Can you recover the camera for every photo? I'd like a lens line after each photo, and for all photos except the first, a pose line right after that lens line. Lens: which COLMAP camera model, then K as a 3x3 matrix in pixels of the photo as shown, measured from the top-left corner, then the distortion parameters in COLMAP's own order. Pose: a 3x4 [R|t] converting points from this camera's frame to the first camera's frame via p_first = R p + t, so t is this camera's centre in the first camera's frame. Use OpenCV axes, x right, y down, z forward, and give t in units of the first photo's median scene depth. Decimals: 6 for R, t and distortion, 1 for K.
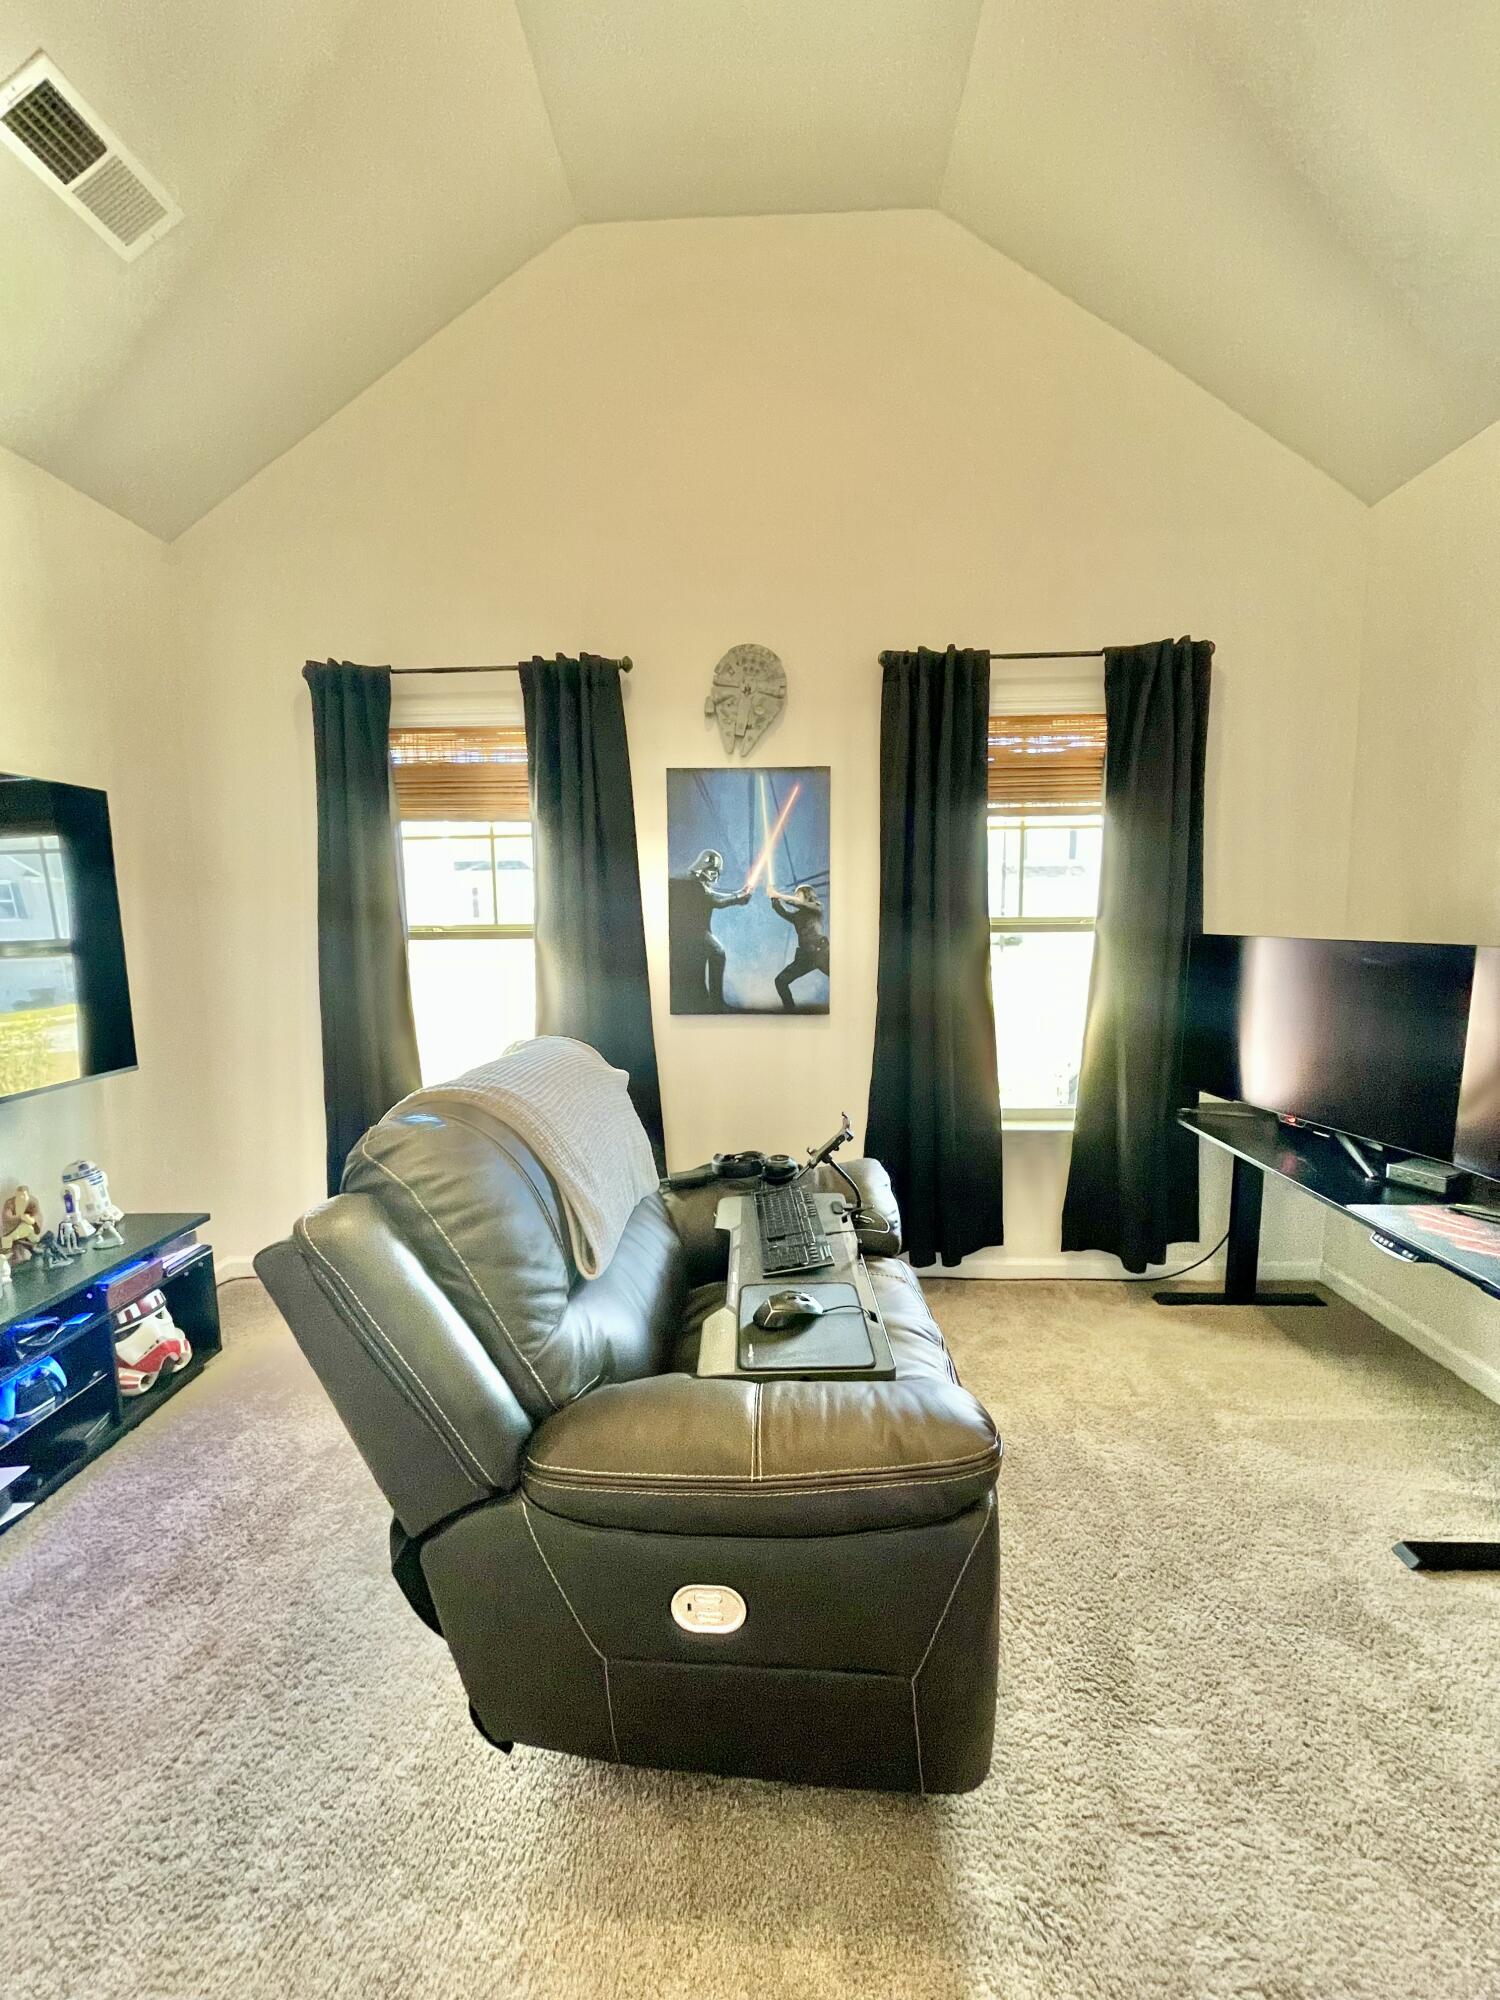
lens RADIAL K [[801.1, 0, 750.0], [0, 801.1, 1000.0], [0, 0, 1]] dist [-0.002074, -0.000574]
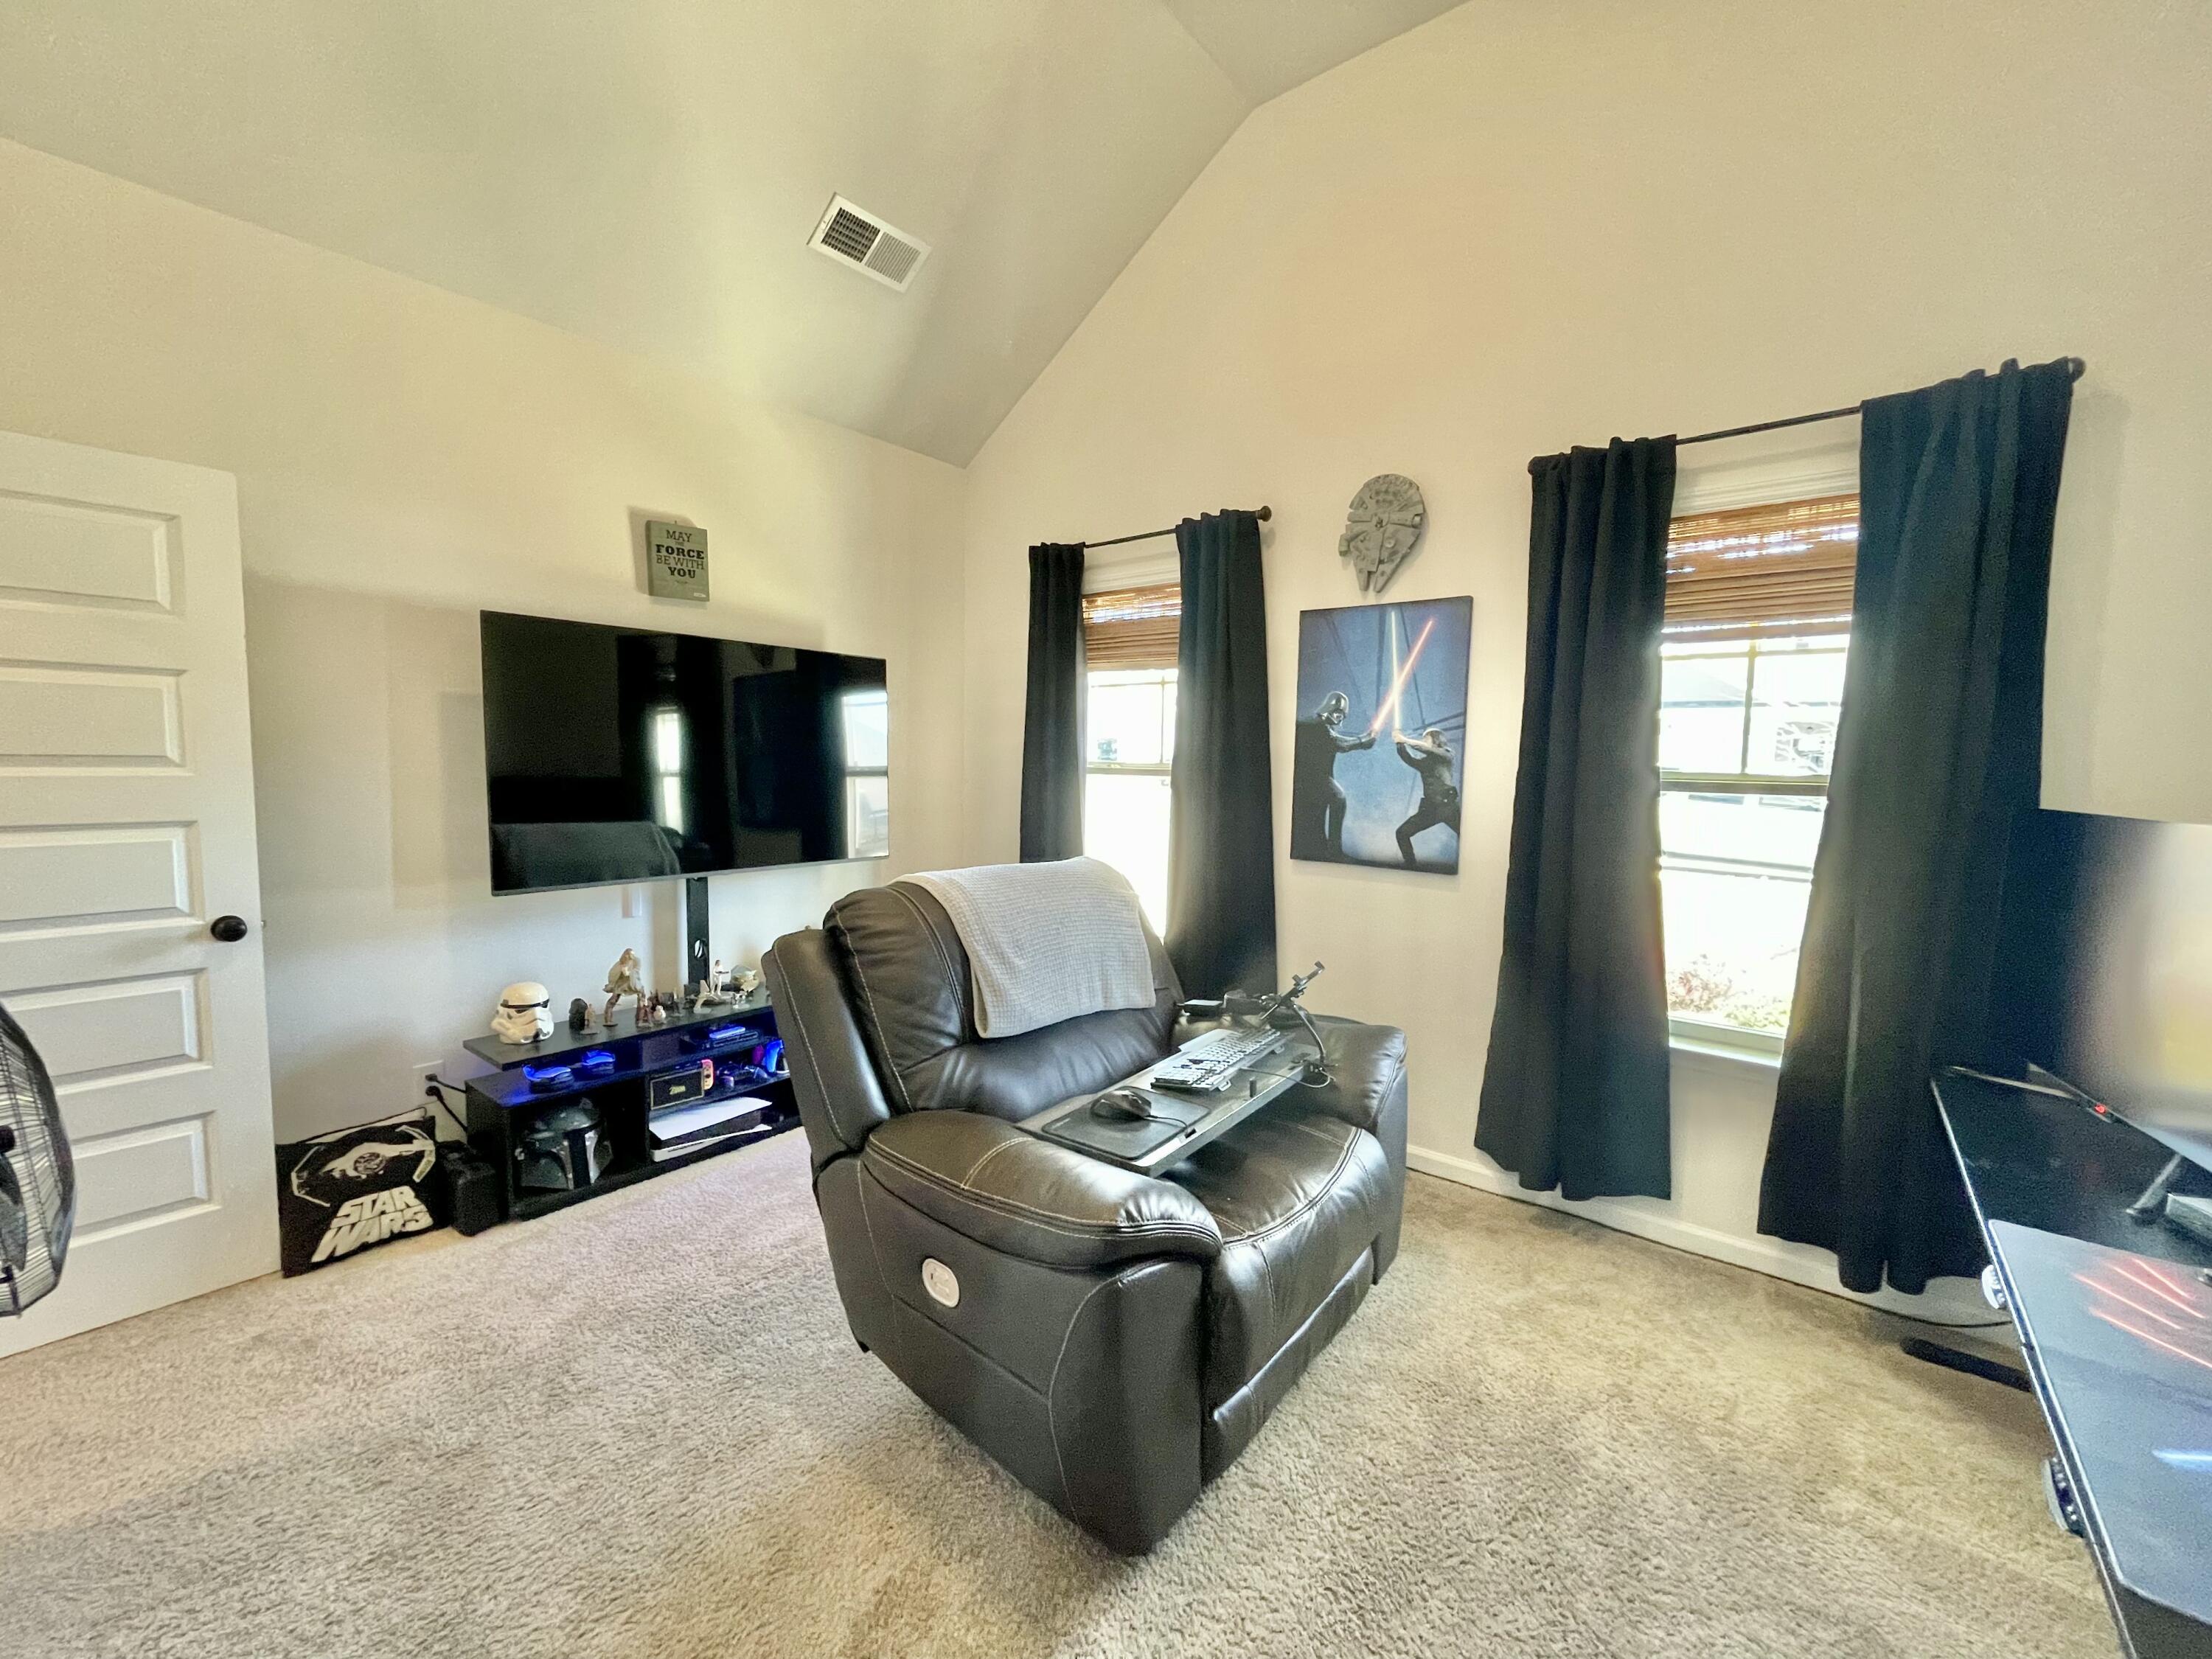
lens RADIAL K [[886.0, 0, 1106.0], [0, 886.0, 829.5], [0, 0, 1]] dist [-0.002074, -0.000574]
pose [[0.805099, 0.072946, -0.588638, 0.369959], [-0.089721, 0.995967, 0.000709, 0.001780], [0.586316, 0.052242, 0.808396, -0.016345]]
